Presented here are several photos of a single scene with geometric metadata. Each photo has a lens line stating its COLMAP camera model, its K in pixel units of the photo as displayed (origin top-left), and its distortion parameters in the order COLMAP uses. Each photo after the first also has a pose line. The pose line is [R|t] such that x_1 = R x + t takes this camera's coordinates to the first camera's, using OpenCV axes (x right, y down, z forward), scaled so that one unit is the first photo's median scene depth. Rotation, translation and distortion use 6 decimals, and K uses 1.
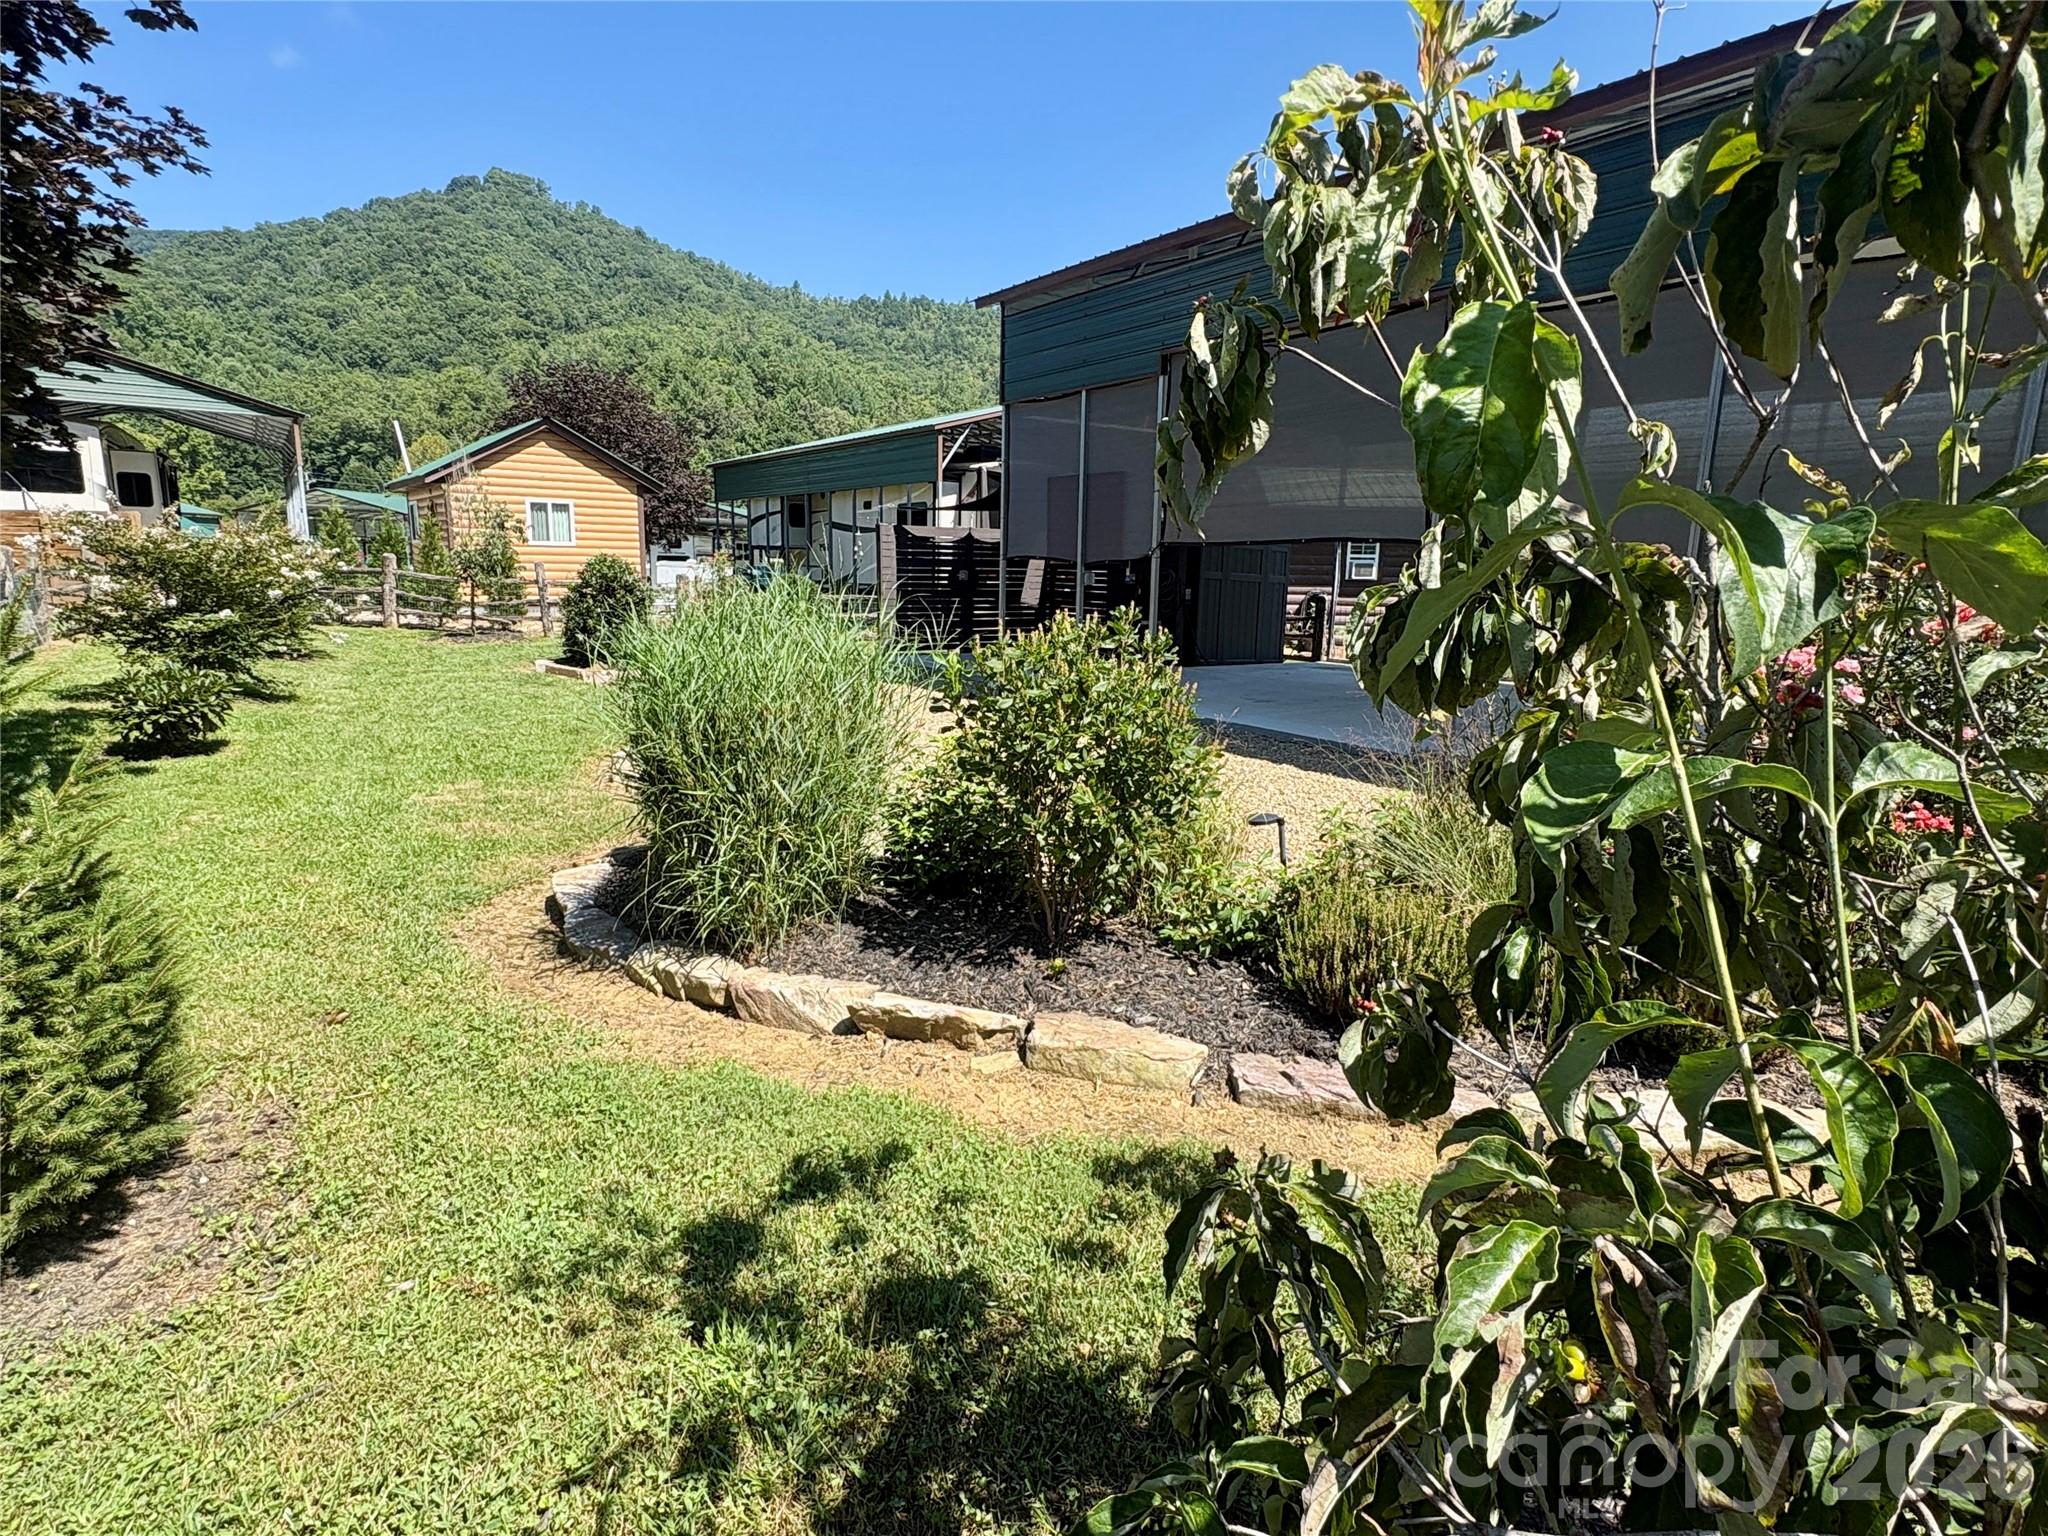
lens RADIAL K [[1090.7, 0, 1024.7], [0, 1090.7, 769.5], [0, 0, 1]] dist [0.004619, 0.000570]
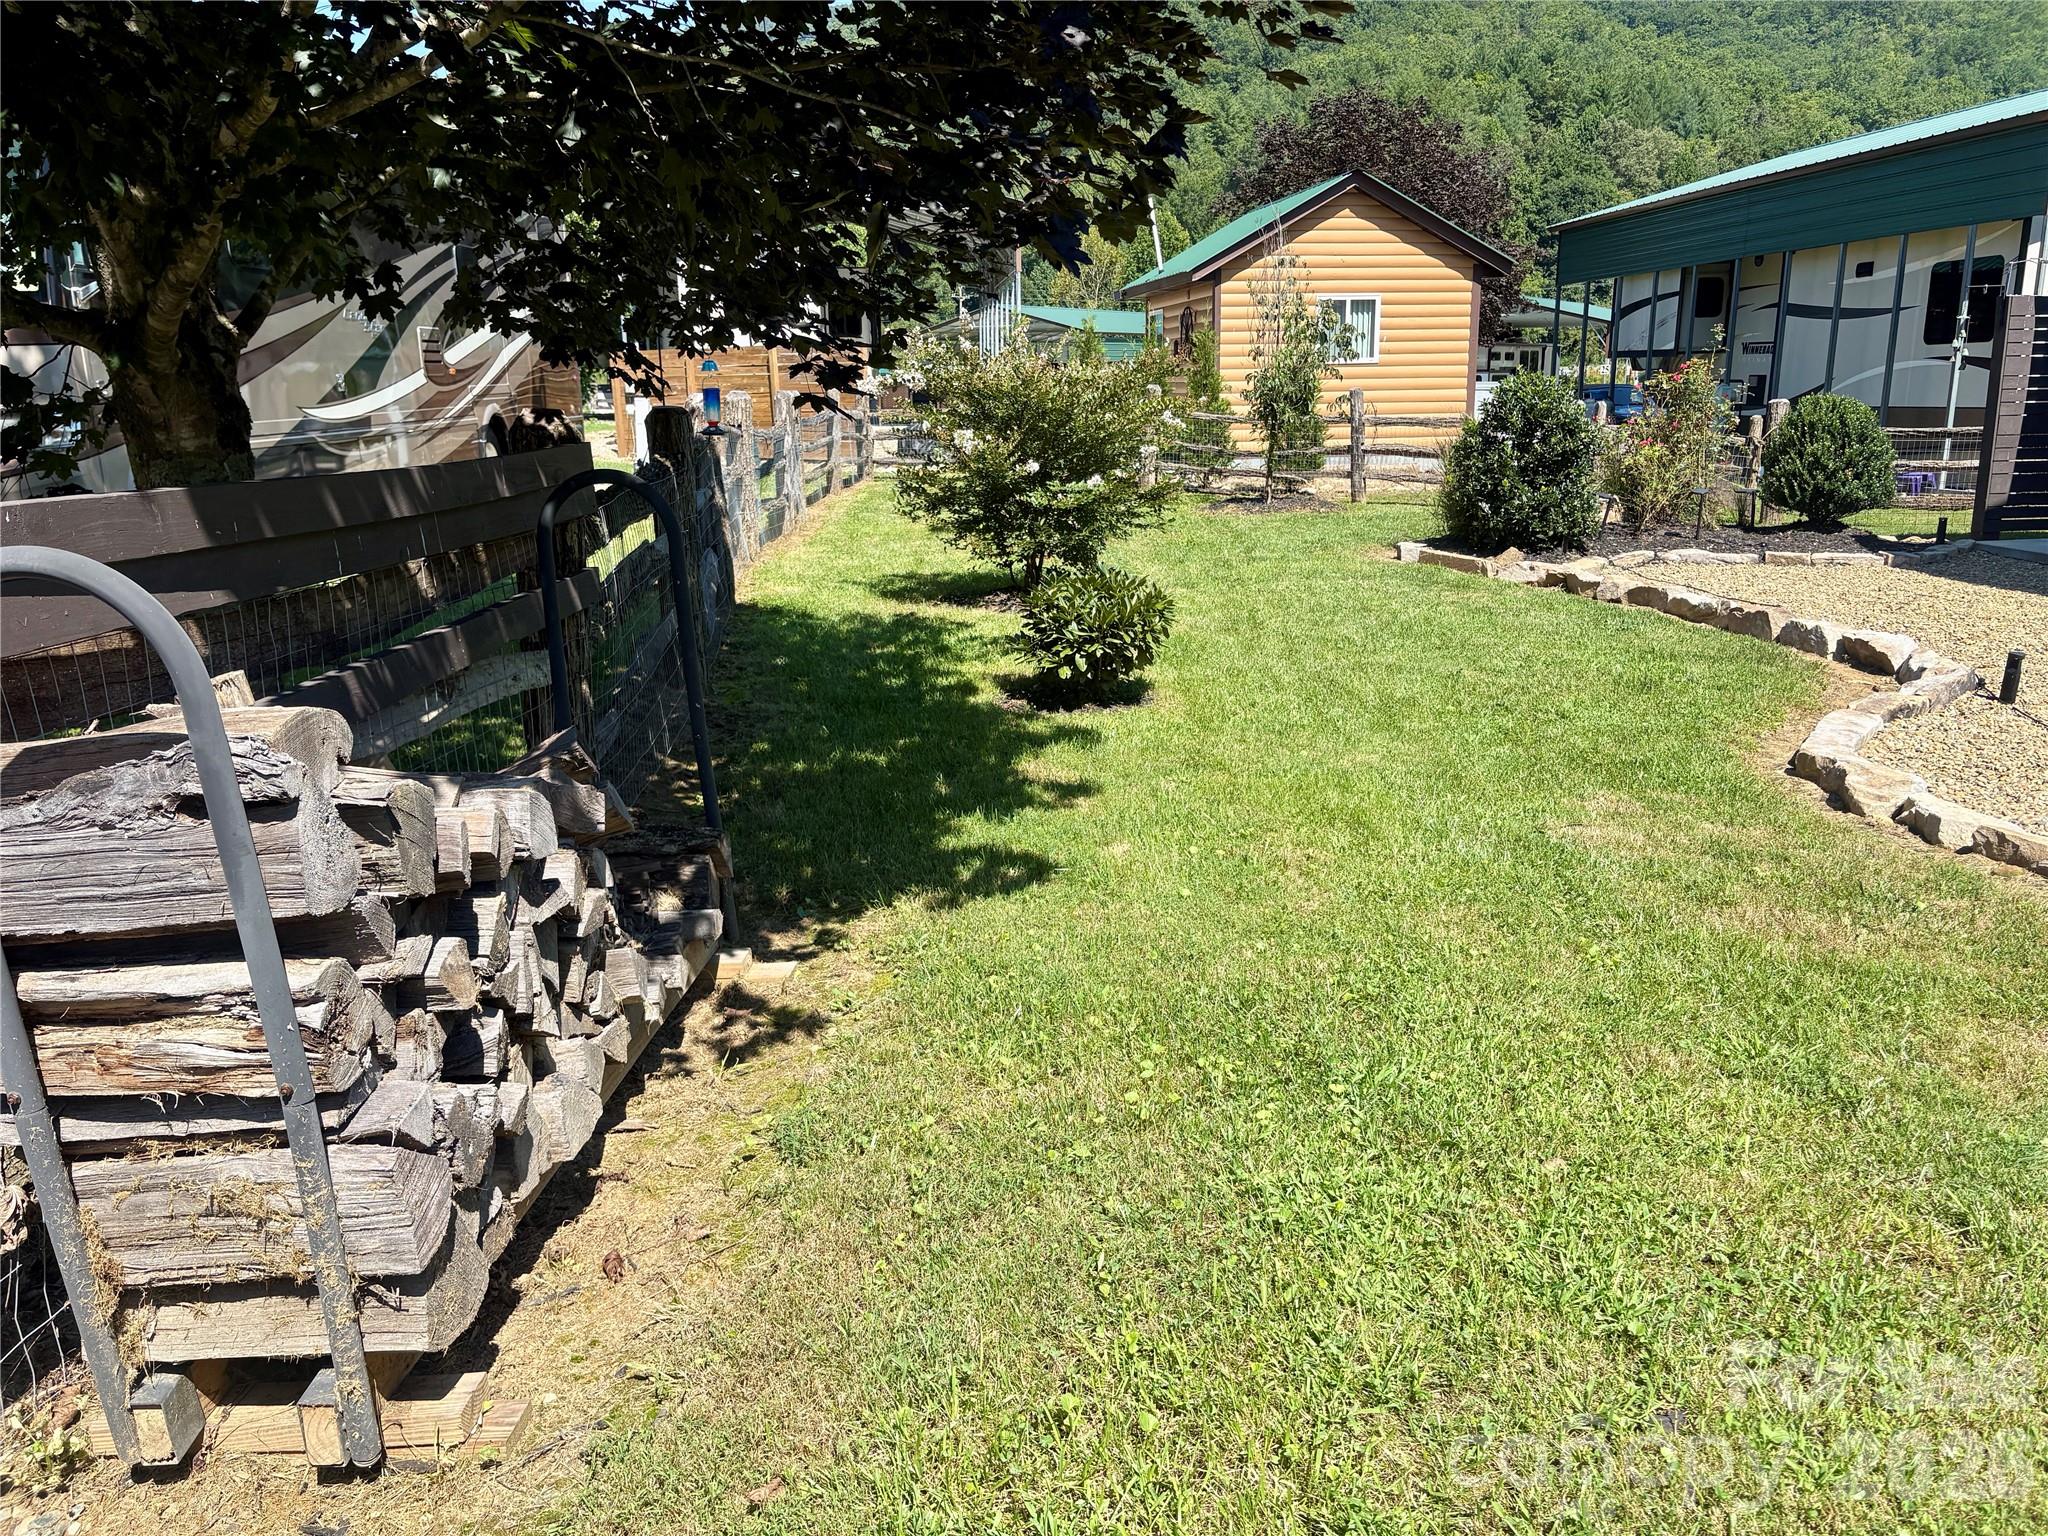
lens RADIAL K [[1556.0, 0, 1027.2], [0, 1556.0, 763.9], [0, 0, 1]] dist [0.029313, -0.007577]
pose [[0.867957, 0.084614, -0.489379, -0.125744], [-0.058639, 0.995947, 0.068199, -0.013735], [0.493166, -0.030497, 0.869401, 0.056501]]
